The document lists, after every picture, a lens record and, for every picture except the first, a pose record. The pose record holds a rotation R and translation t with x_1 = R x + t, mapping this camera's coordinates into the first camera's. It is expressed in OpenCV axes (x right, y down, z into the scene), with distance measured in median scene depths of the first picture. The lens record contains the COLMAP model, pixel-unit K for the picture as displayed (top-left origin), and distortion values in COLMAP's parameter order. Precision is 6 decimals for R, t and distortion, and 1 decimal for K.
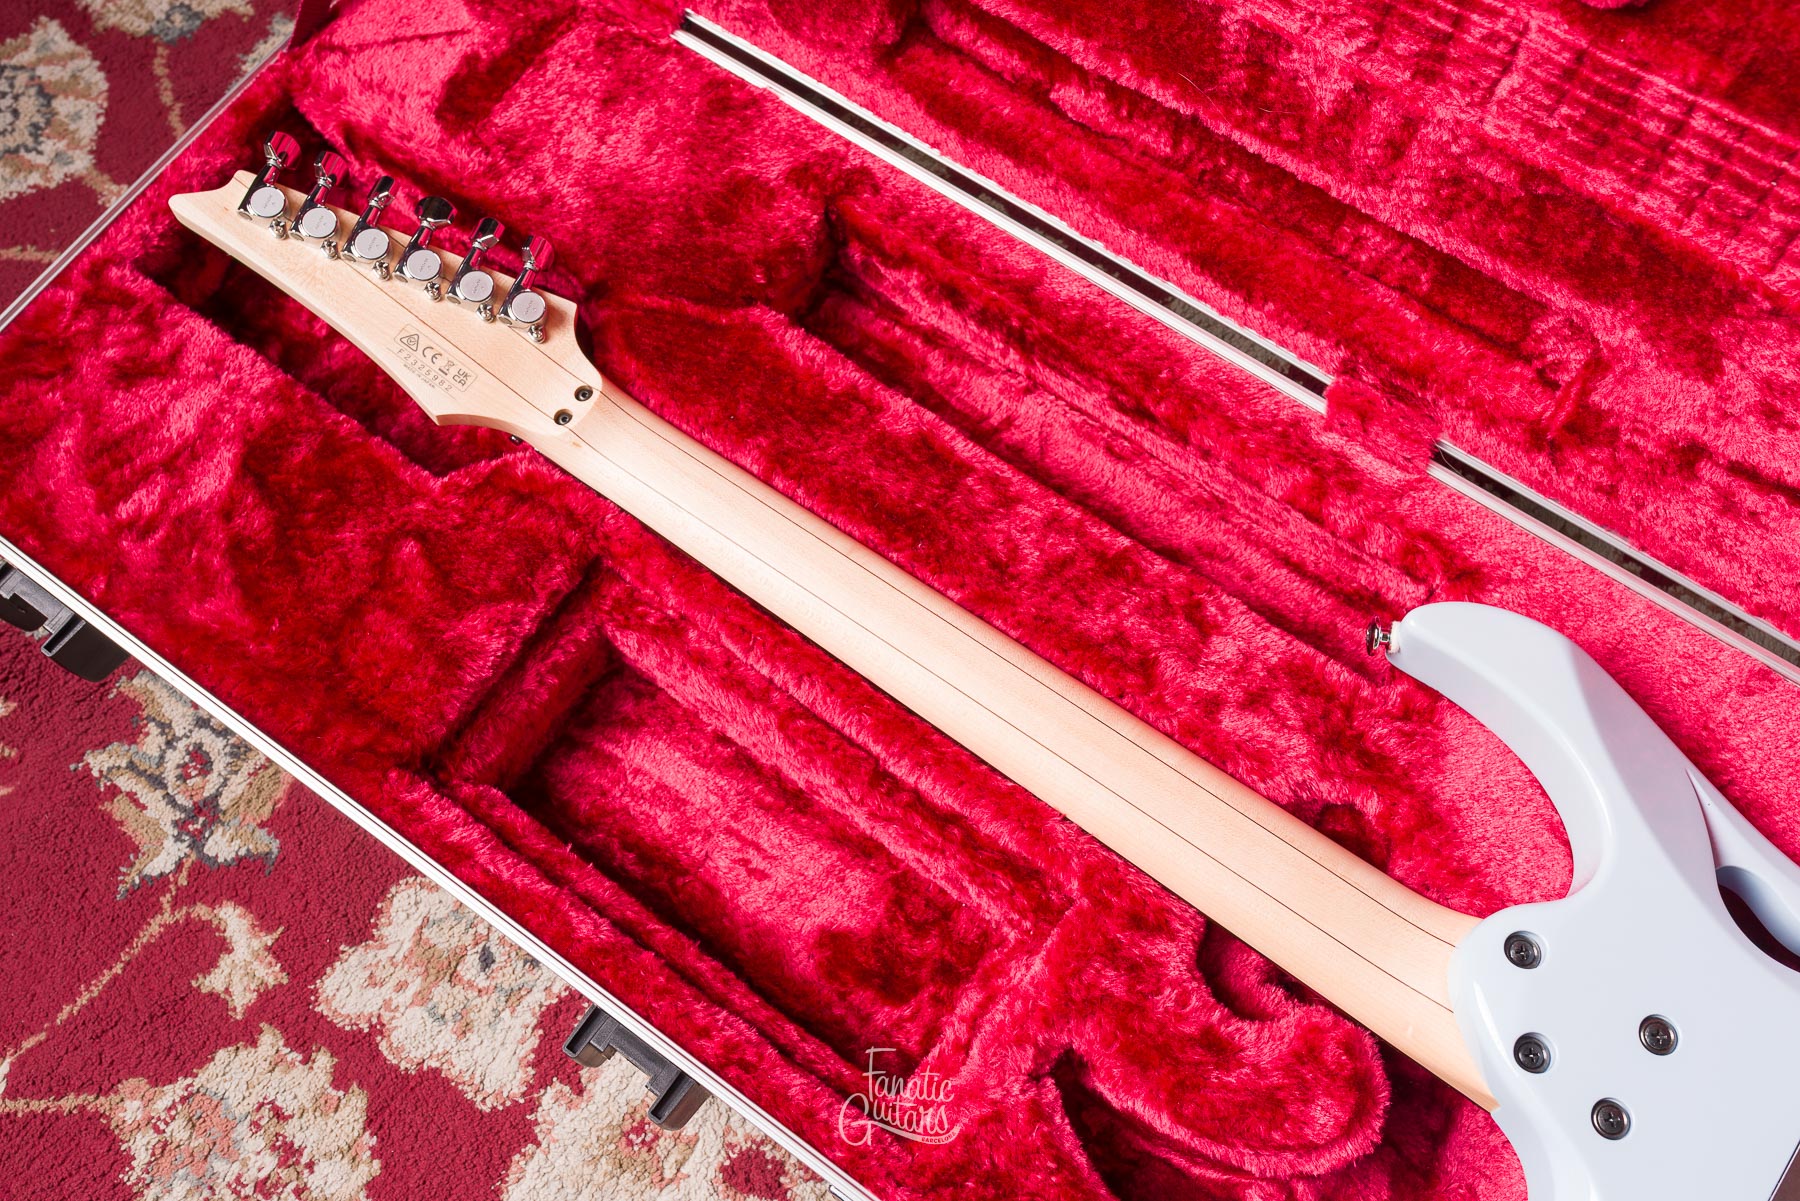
lens RADIAL K [[1736.7, 0, 900.0], [0, 1736.7, 600.5], [0, 0, 1]] dist [-0.003213, -0.001962]
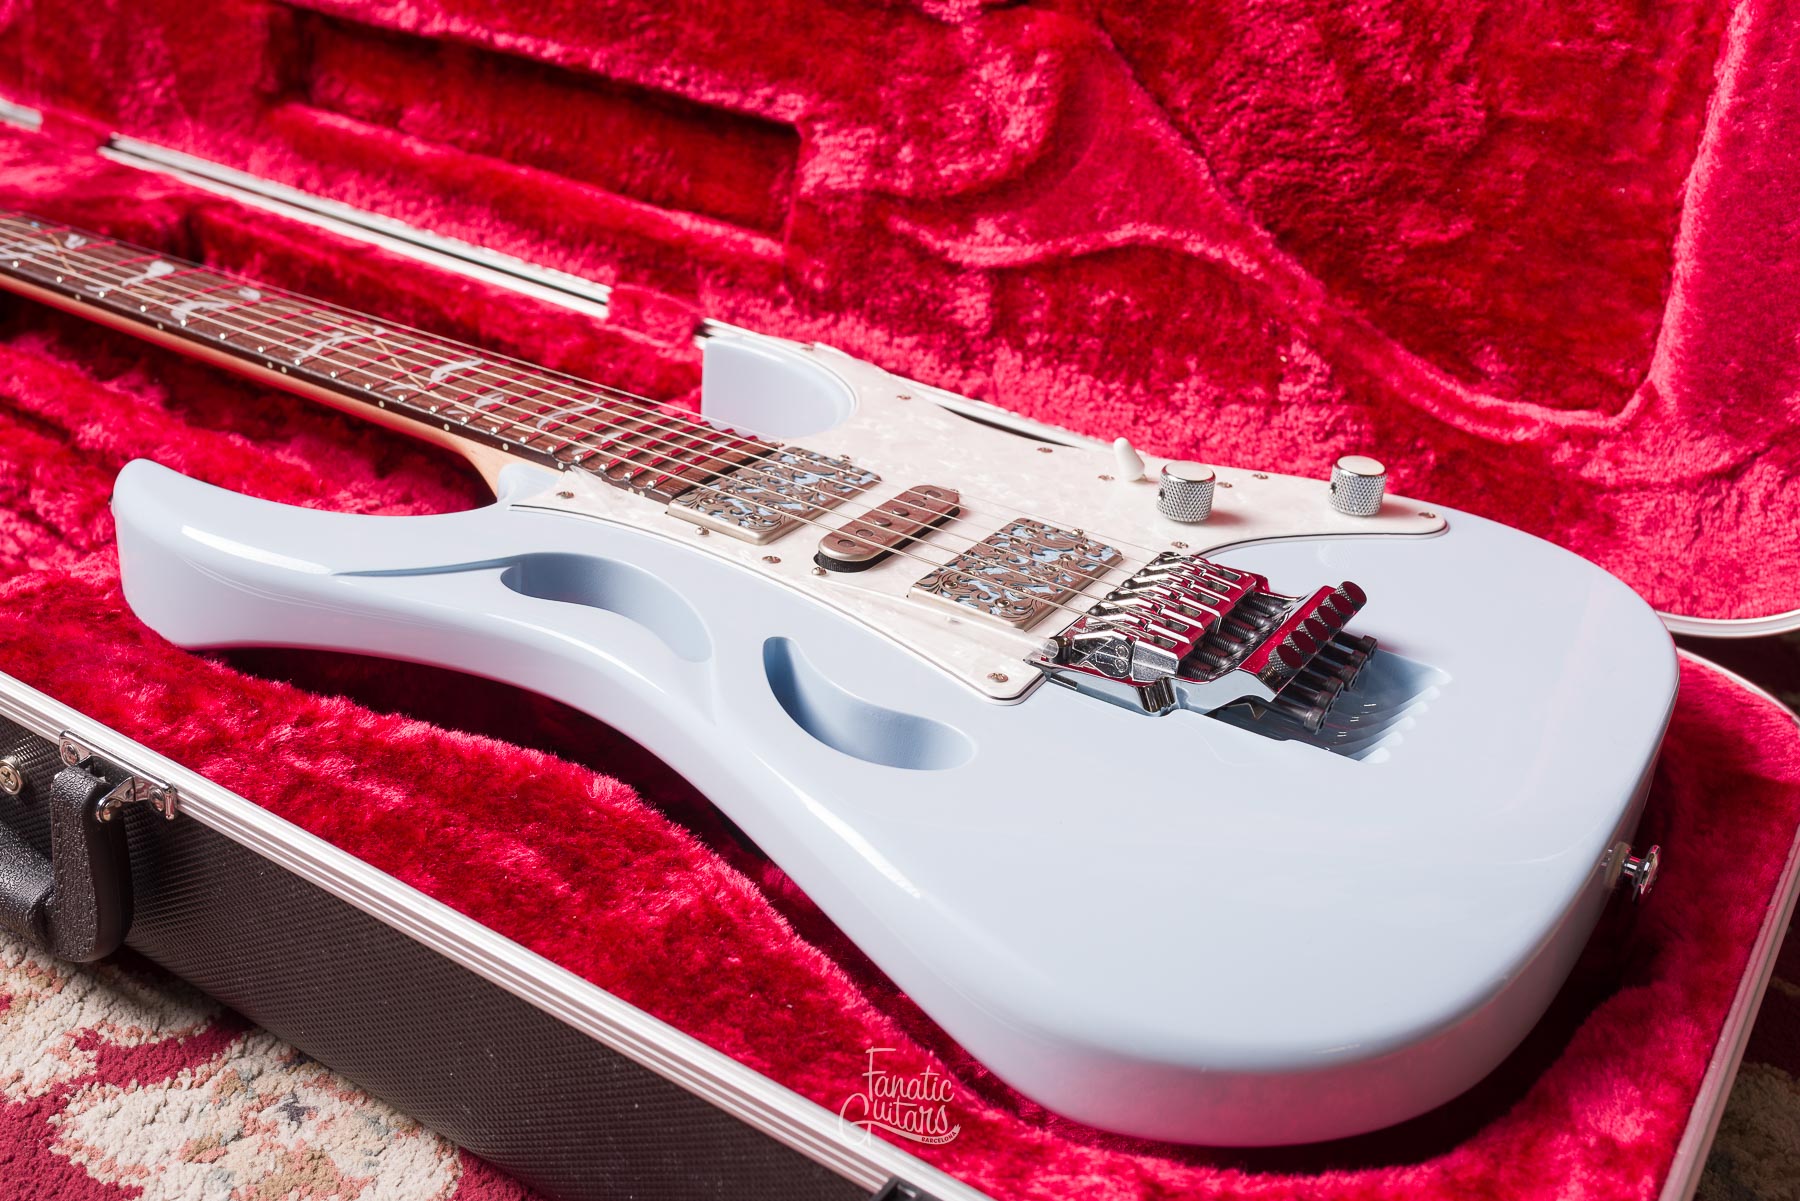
lens RADIAL K [[1891.3, 0, 900.0], [0, 1891.3, 600.5], [0, 0, 1]] dist [0.004056, -0.014119]
pose [[0.988214, 0.097036, 0.118398, 0.302805], [0.003862, 0.757382, -0.652961, 0.788790], [-0.153033, 0.645722, 0.748080, 0.214116]]
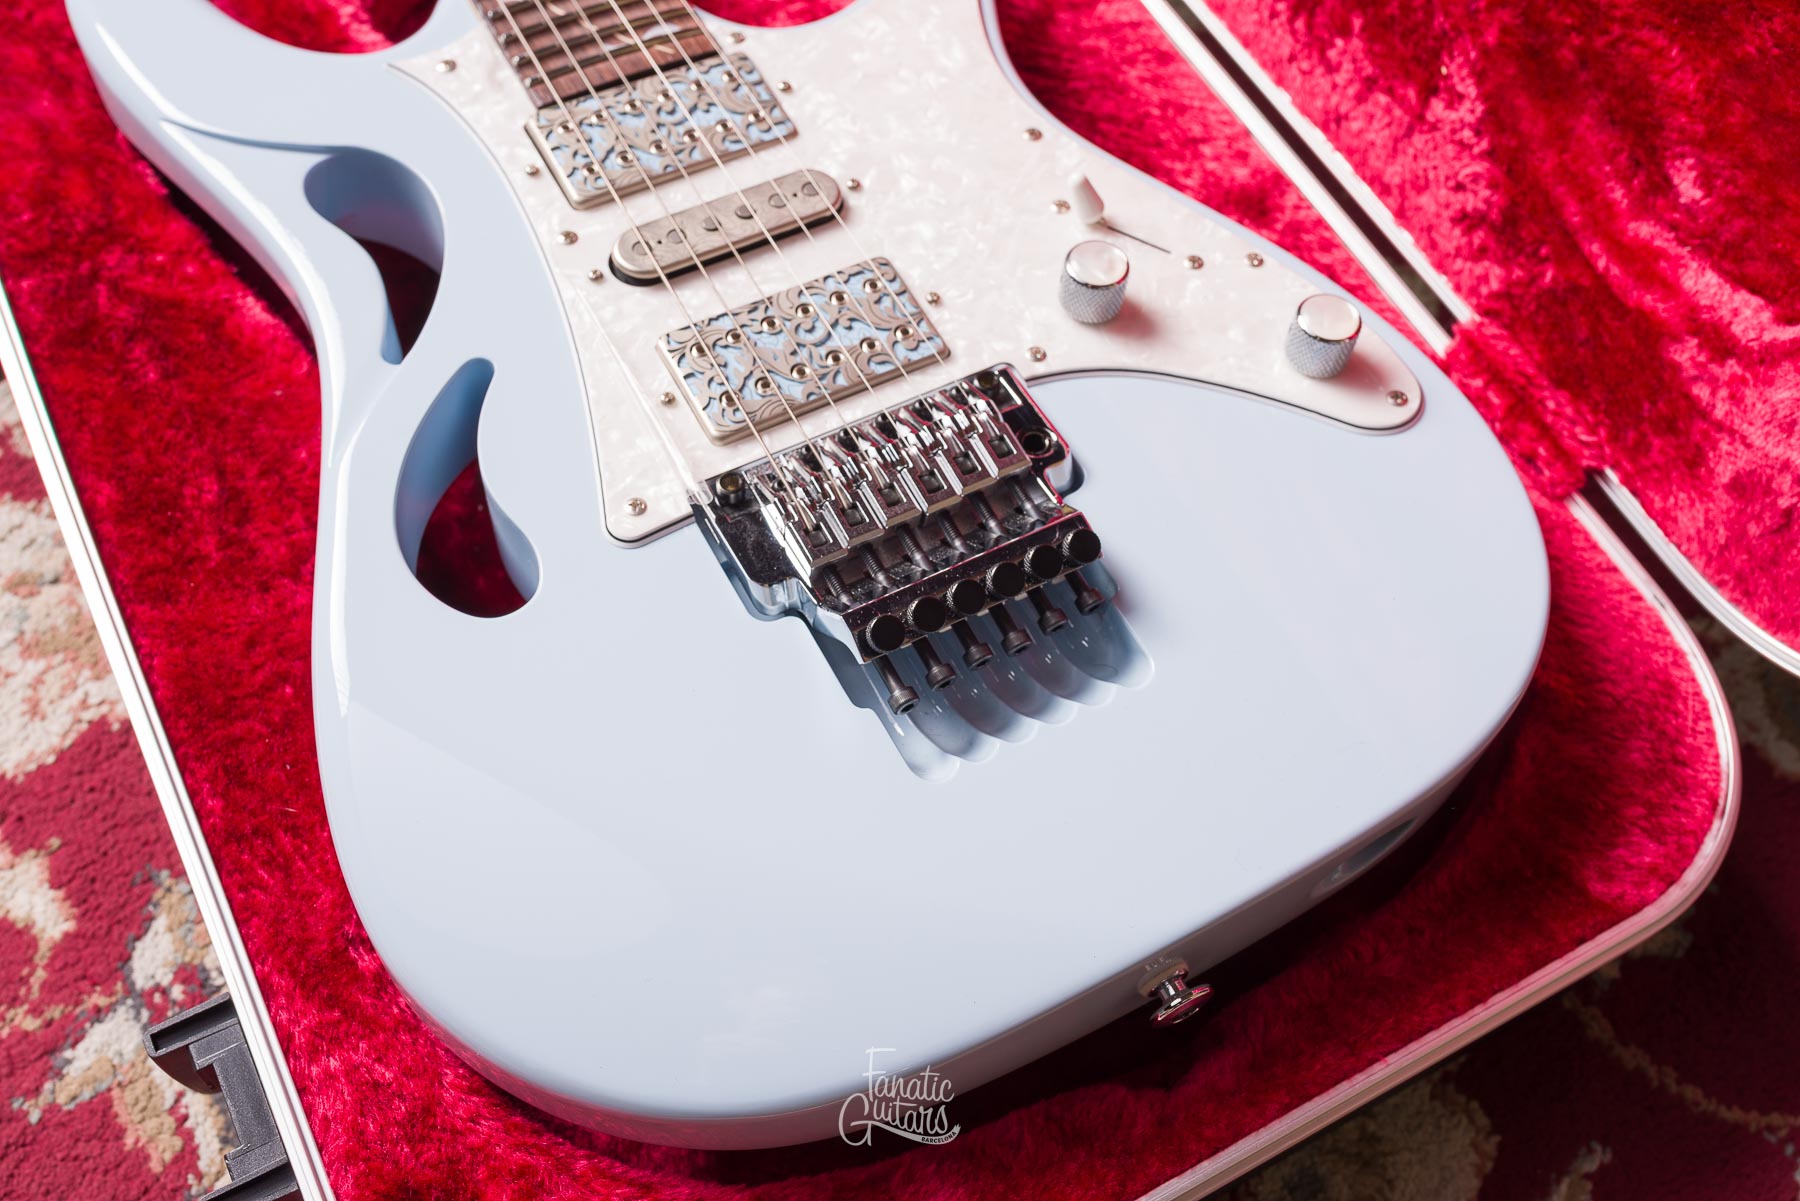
lens RADIAL K [[1769.7, 0, 900.0], [0, 1769.7, 600.5], [0, 0, 1]] dist [0.005514, -0.011280]
pose [[0.893192, 0.431233, -0.127462, 0.585994], [-0.445432, 0.887325, -0.119347, 0.424380], [0.061634, 0.163375, 0.984637, 0.171633]]
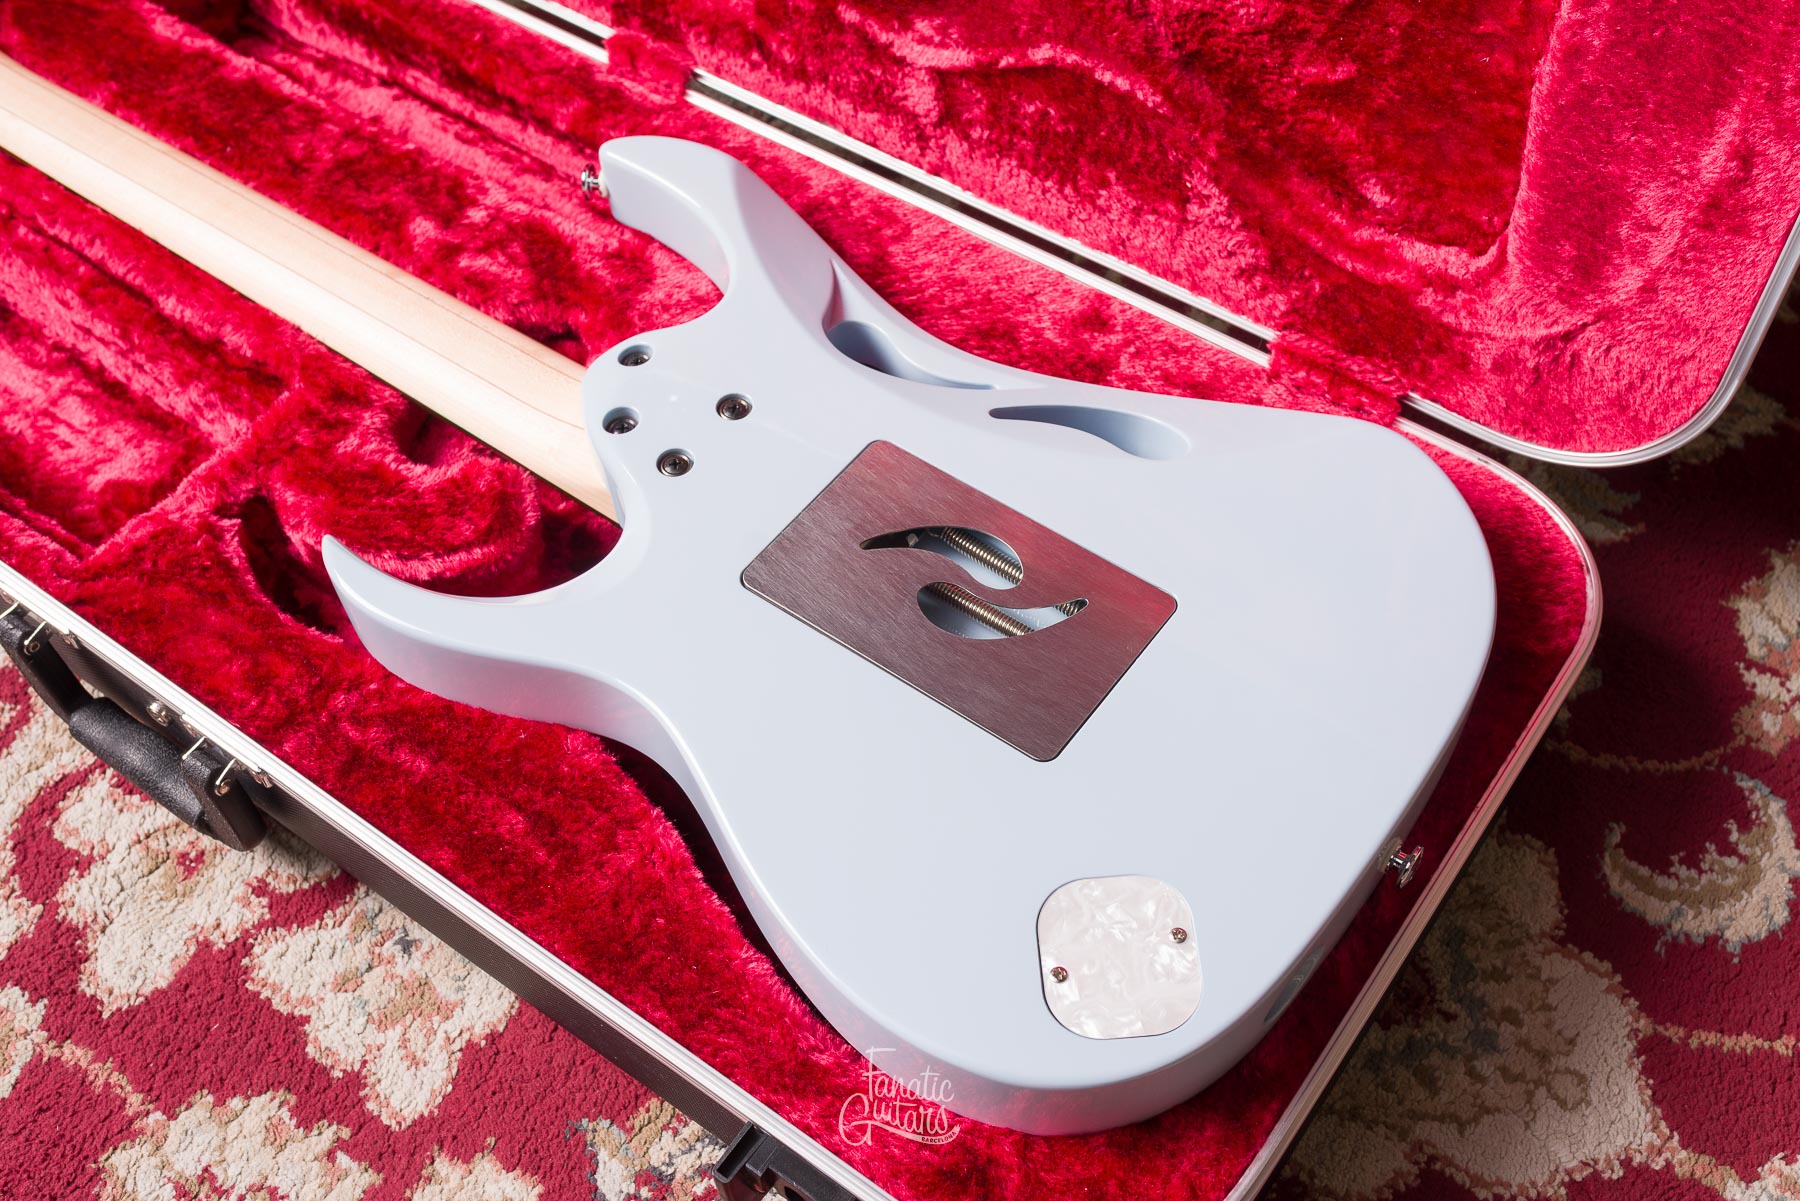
lens RADIAL K [[1841.3, 0, 960.6], [0, 1841.3, 639.4], [0, 0, 1]] dist [-0.002155, -0.001915]
pose [[0.999717, 0.006123, 0.022982, 0.451645], [-0.000611, 0.972588, -0.232536, 0.543619], [-0.023776, 0.232456, 0.972316, -0.093922]]
